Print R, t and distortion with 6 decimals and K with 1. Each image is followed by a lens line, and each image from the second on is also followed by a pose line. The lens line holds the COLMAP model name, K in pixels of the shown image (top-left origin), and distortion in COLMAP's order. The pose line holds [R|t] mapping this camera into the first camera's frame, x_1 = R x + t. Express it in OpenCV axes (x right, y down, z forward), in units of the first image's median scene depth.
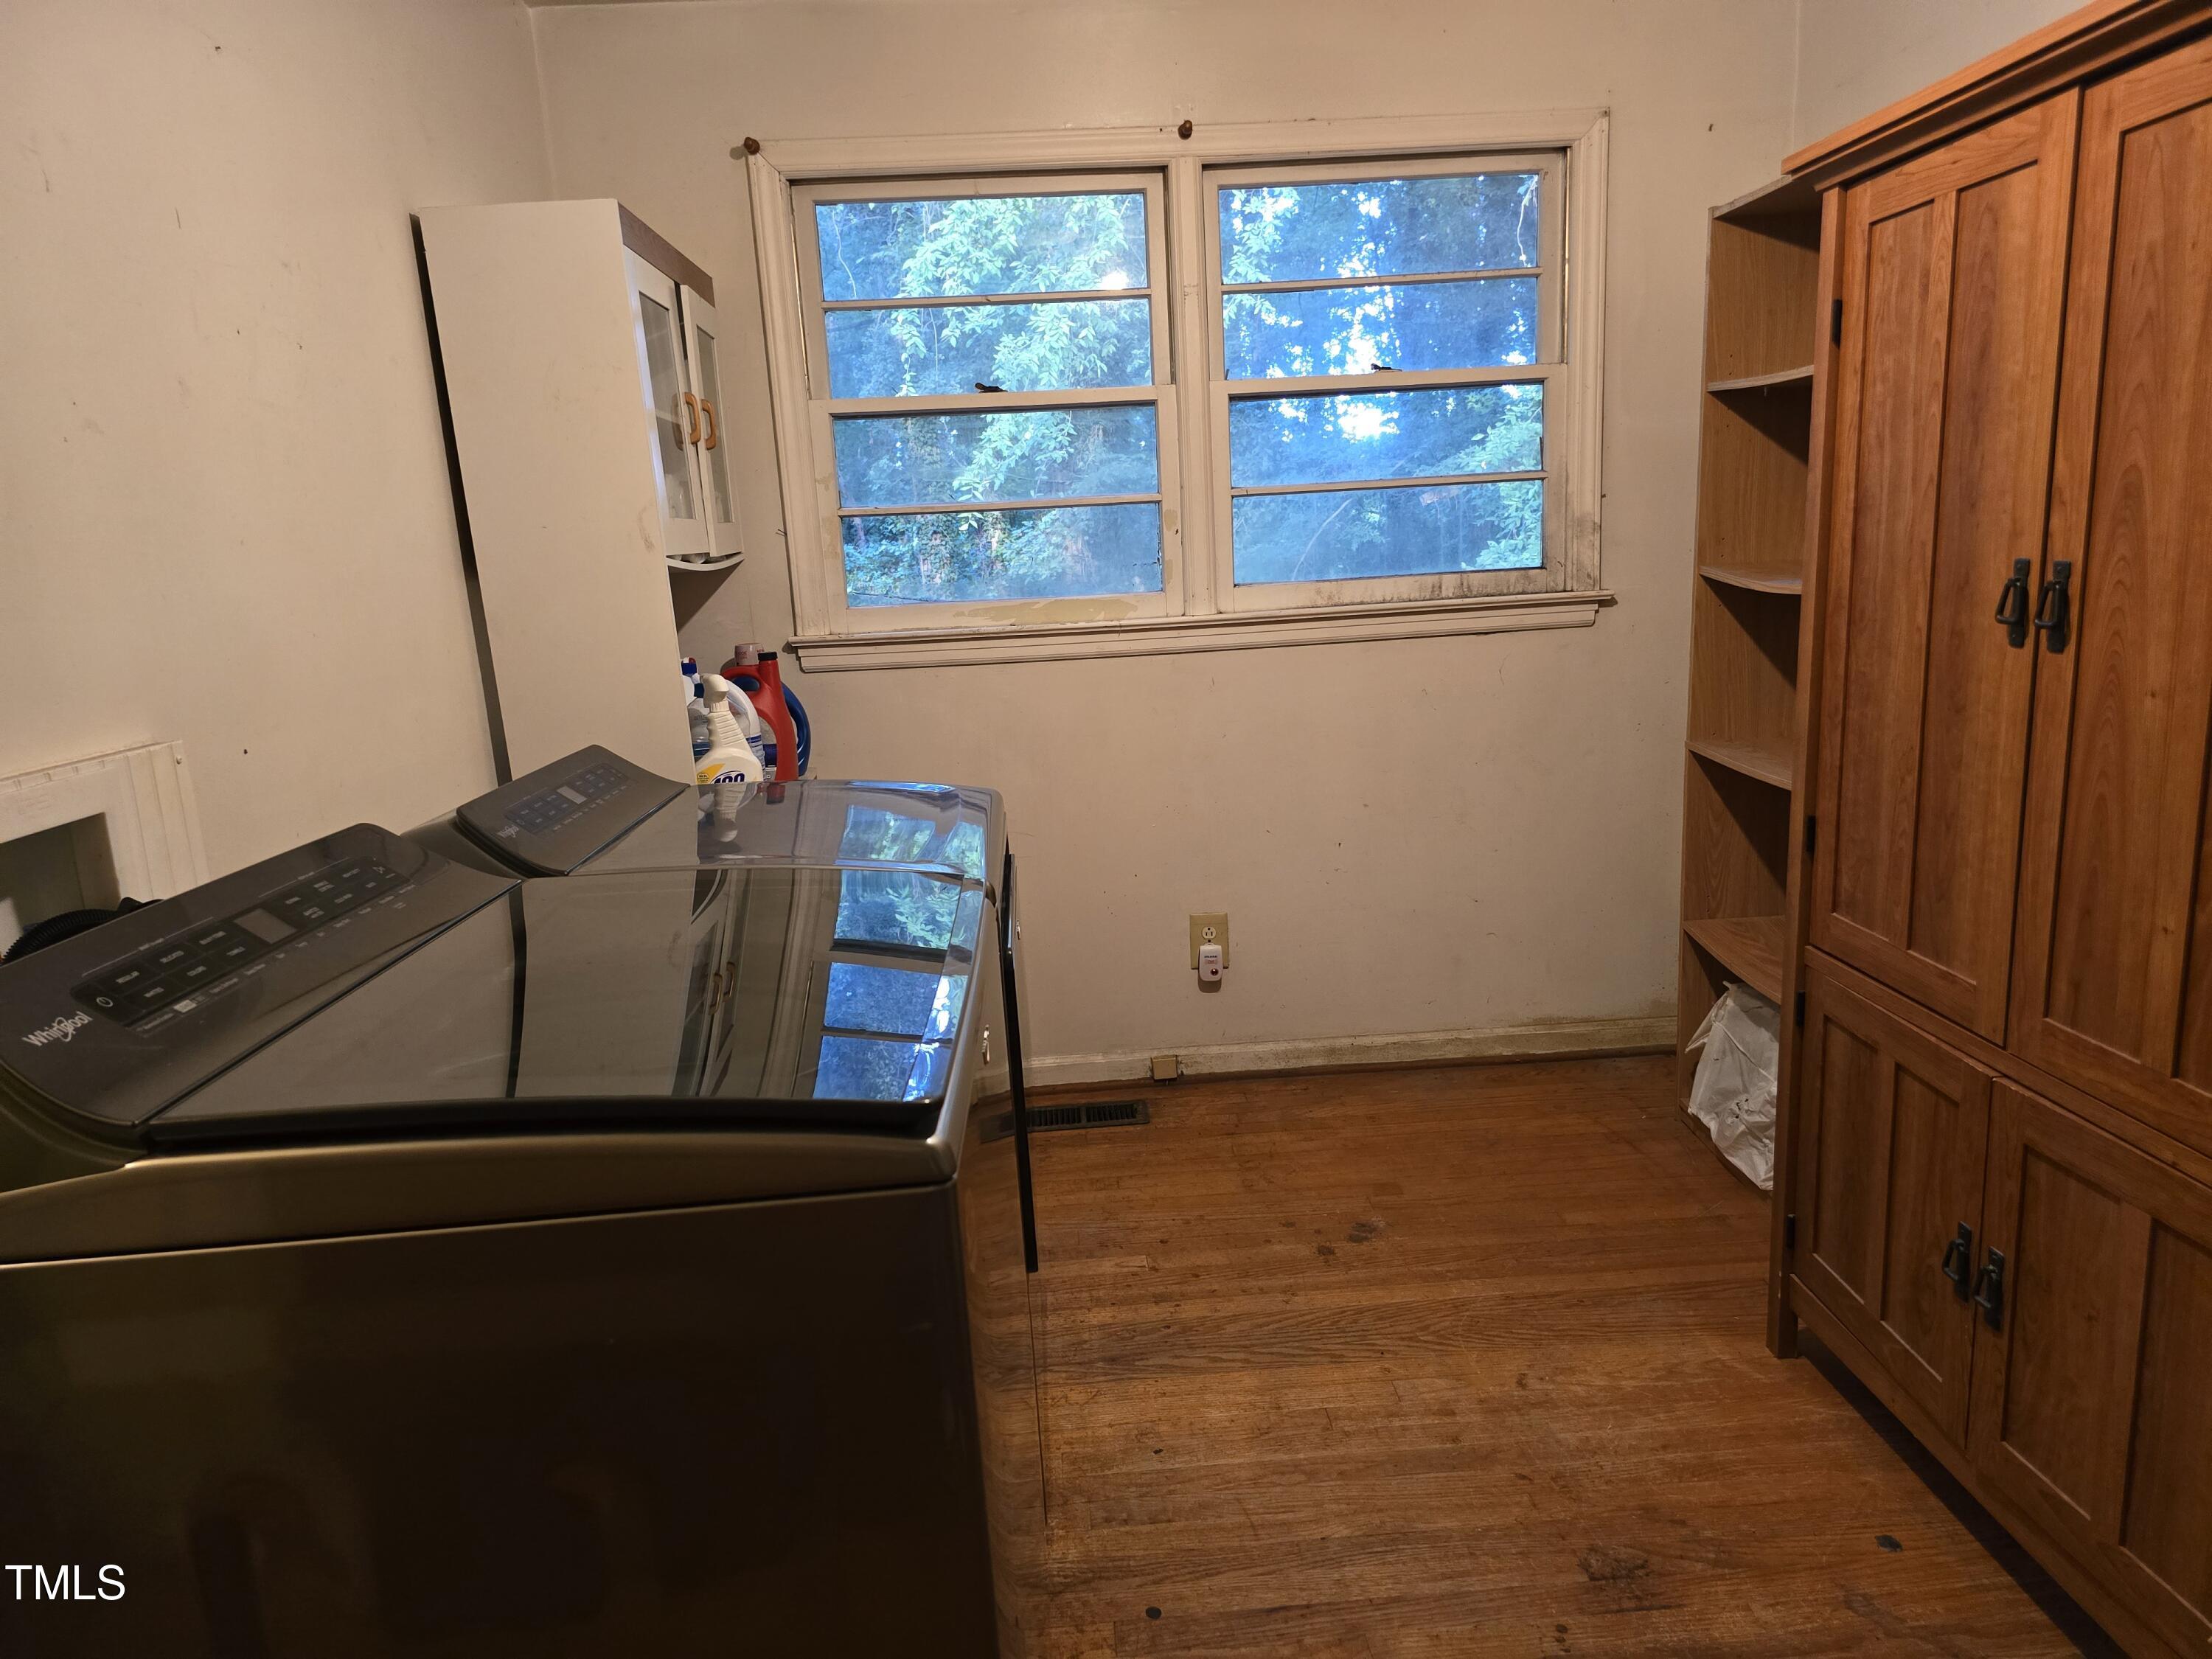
lens RADIAL K [[1481.2, 0, 1115.8], [0, 1481.2, 843.4], [0, 0, 1]] dist [0.079625, -0.087809]
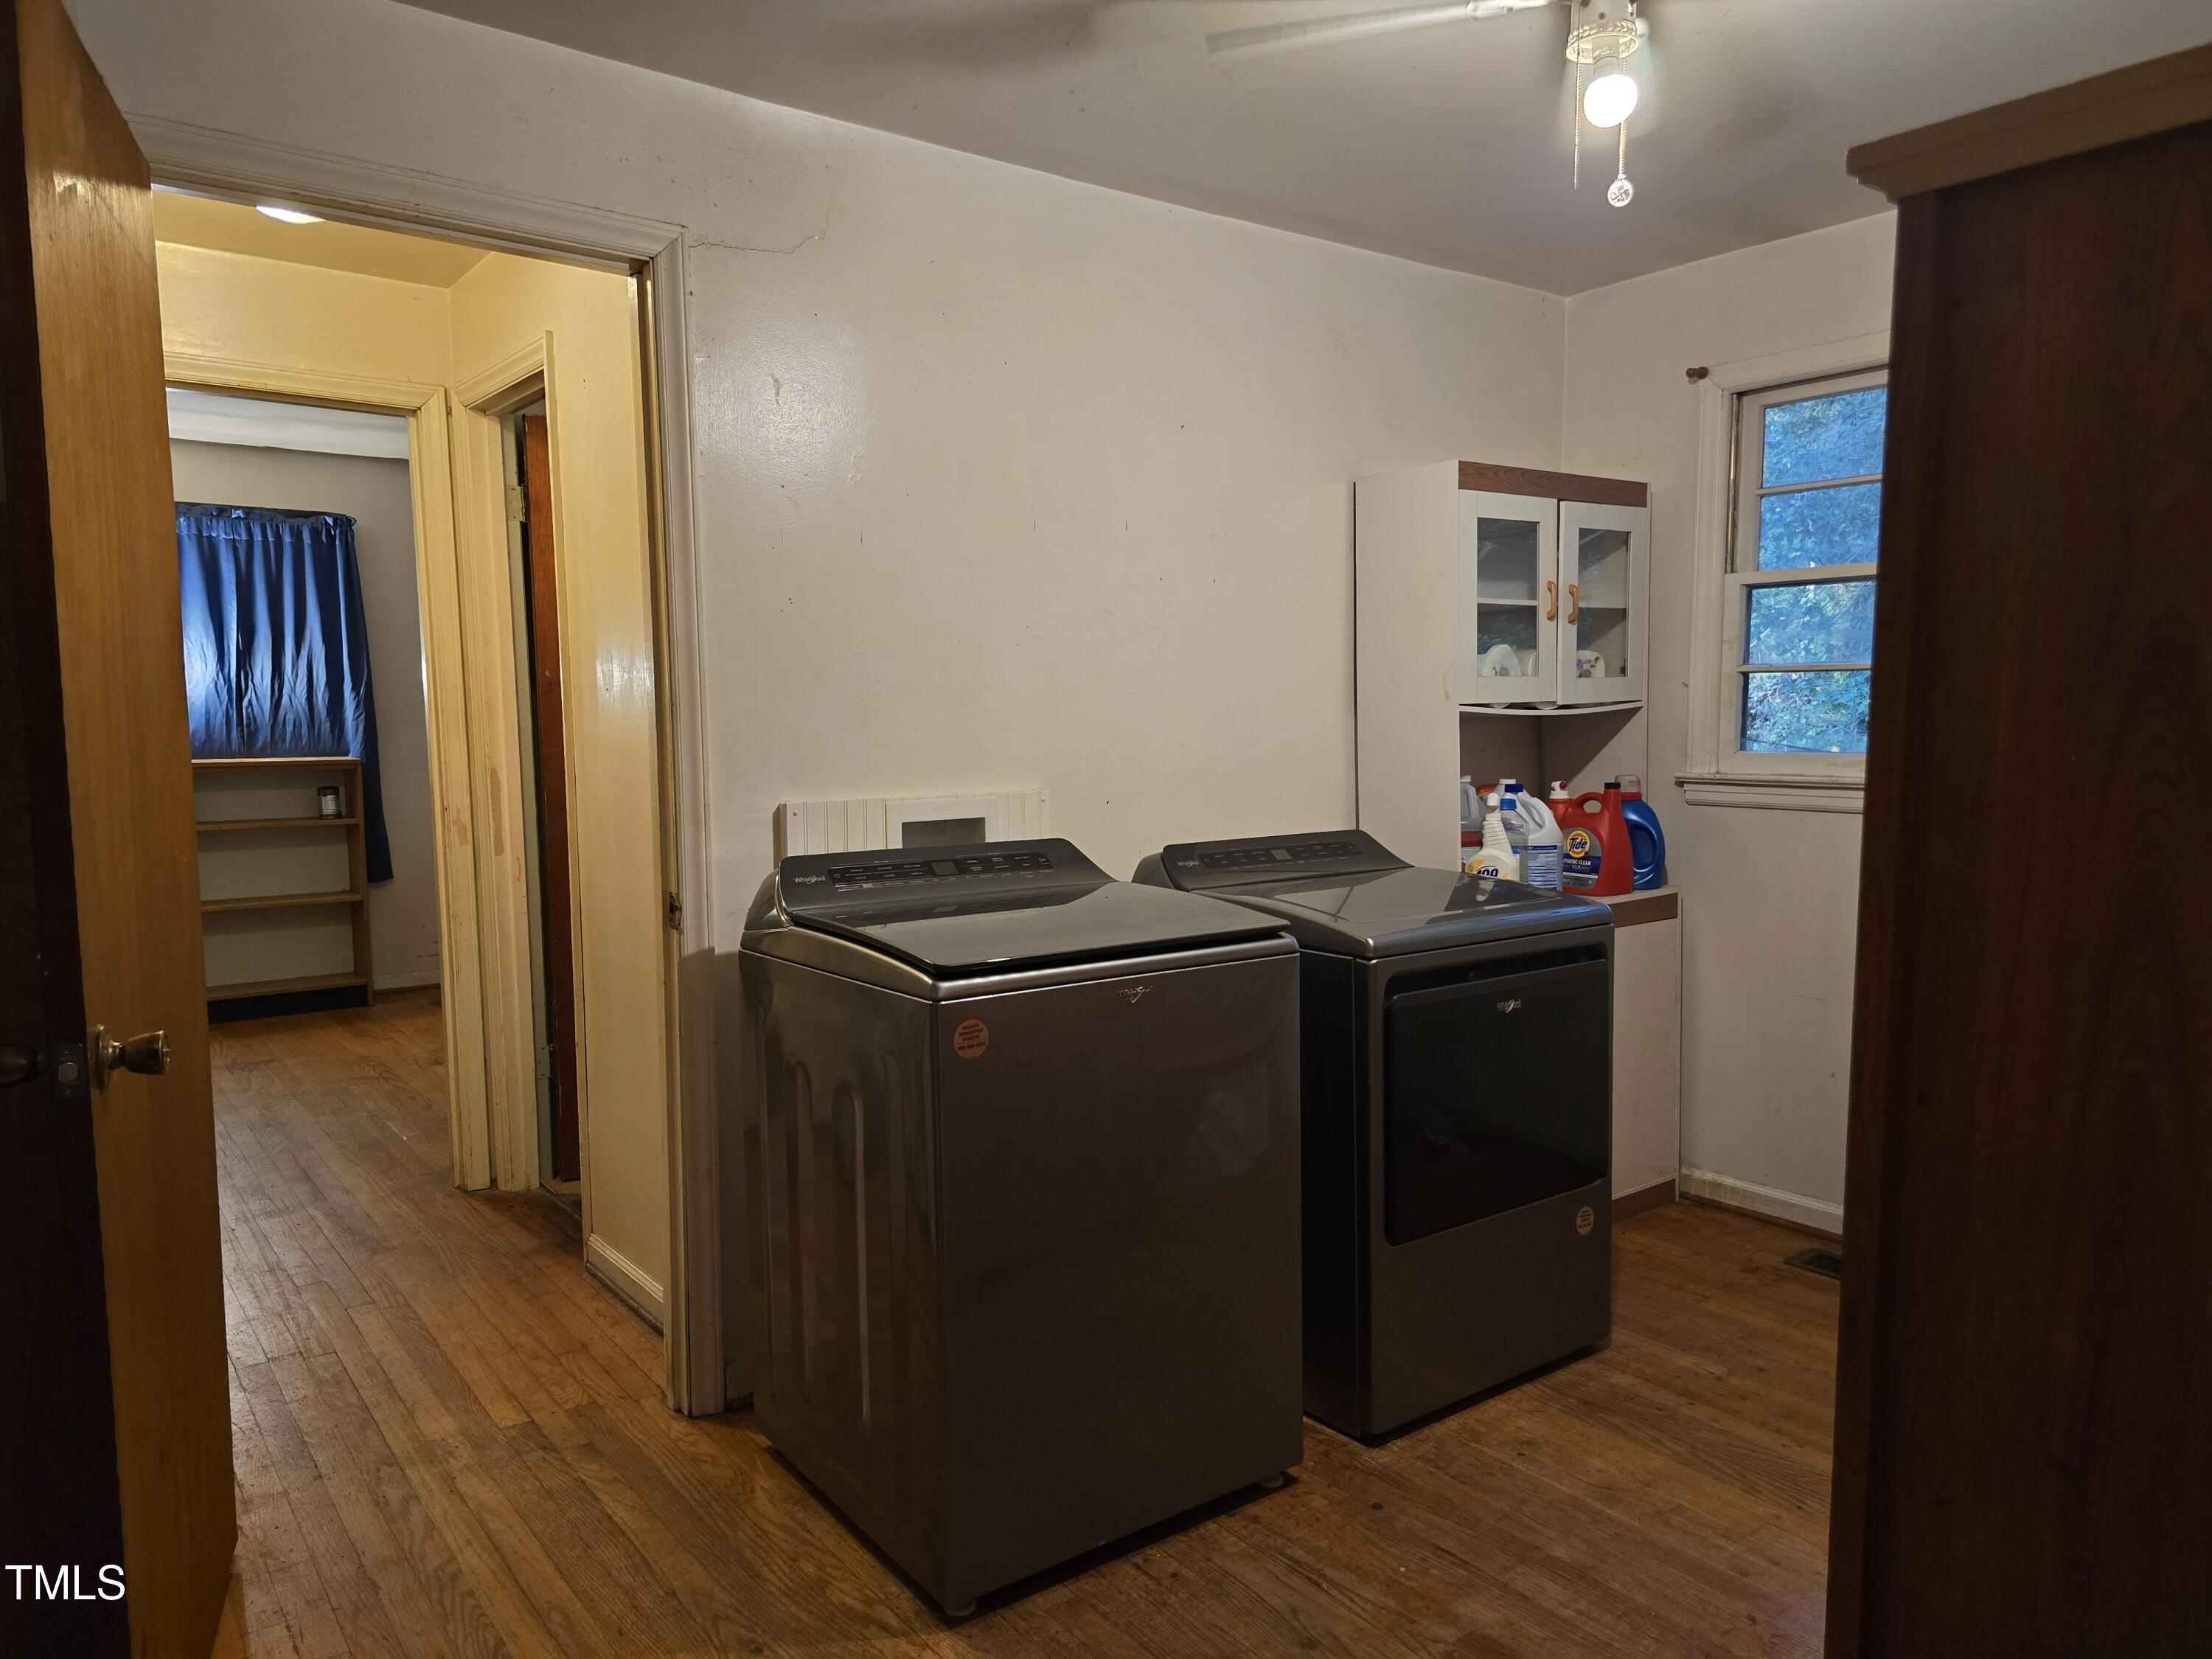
lens RADIAL K [[1481.2, 0, 1115.8], [0, 1481.2, 843.4], [0, 0, 1]] dist [0.079625, -0.087809]
pose [[0.553135, 0.121403, -0.824198, 0.846115], [-0.185438, 0.982447, 0.020262, -0.044548], [0.812191, 0.141630, 0.565939, -0.021064]]
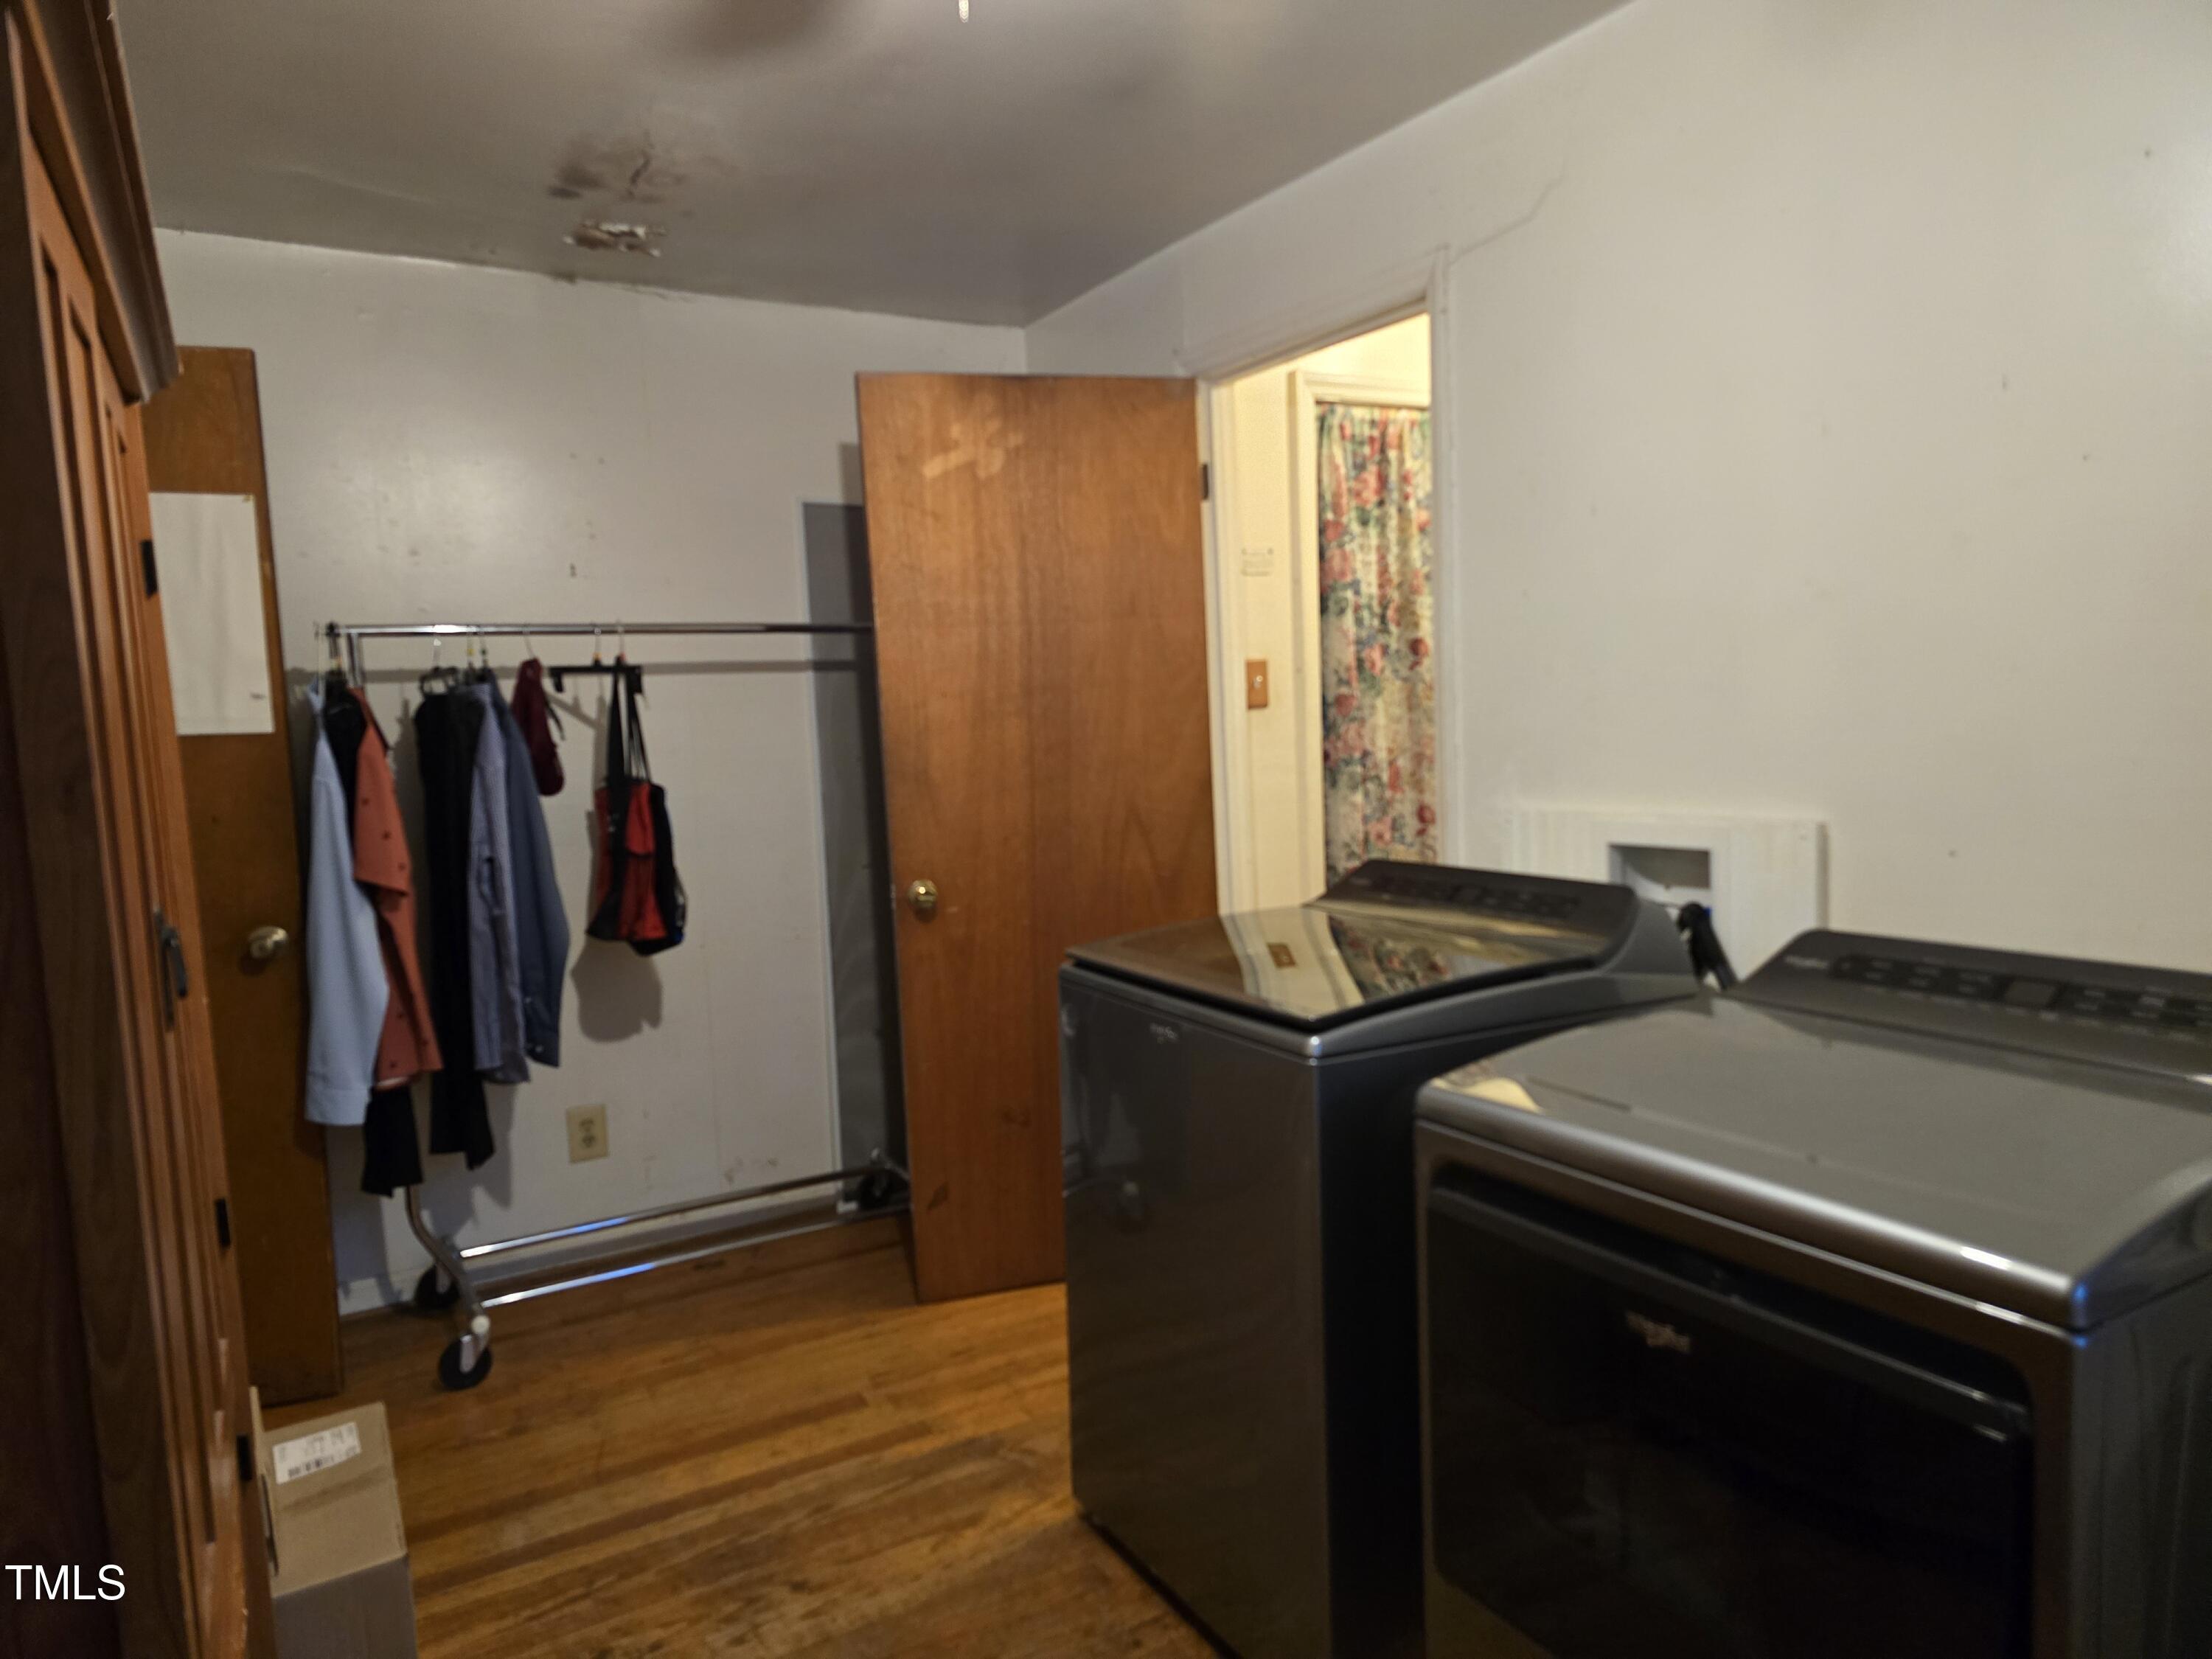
lens RADIAL K [[1477.1, 0, 1111.4], [0, 1477.1, 836.2], [0, 0, 1]] dist [0.064051, -0.052540]
pose [[-0.881992, 0.129125, -0.453229, 0.434787], [-0.007808, 0.957594, 0.288014, -0.355968], [0.471200, 0.257565, -0.843582, 1.488812]]
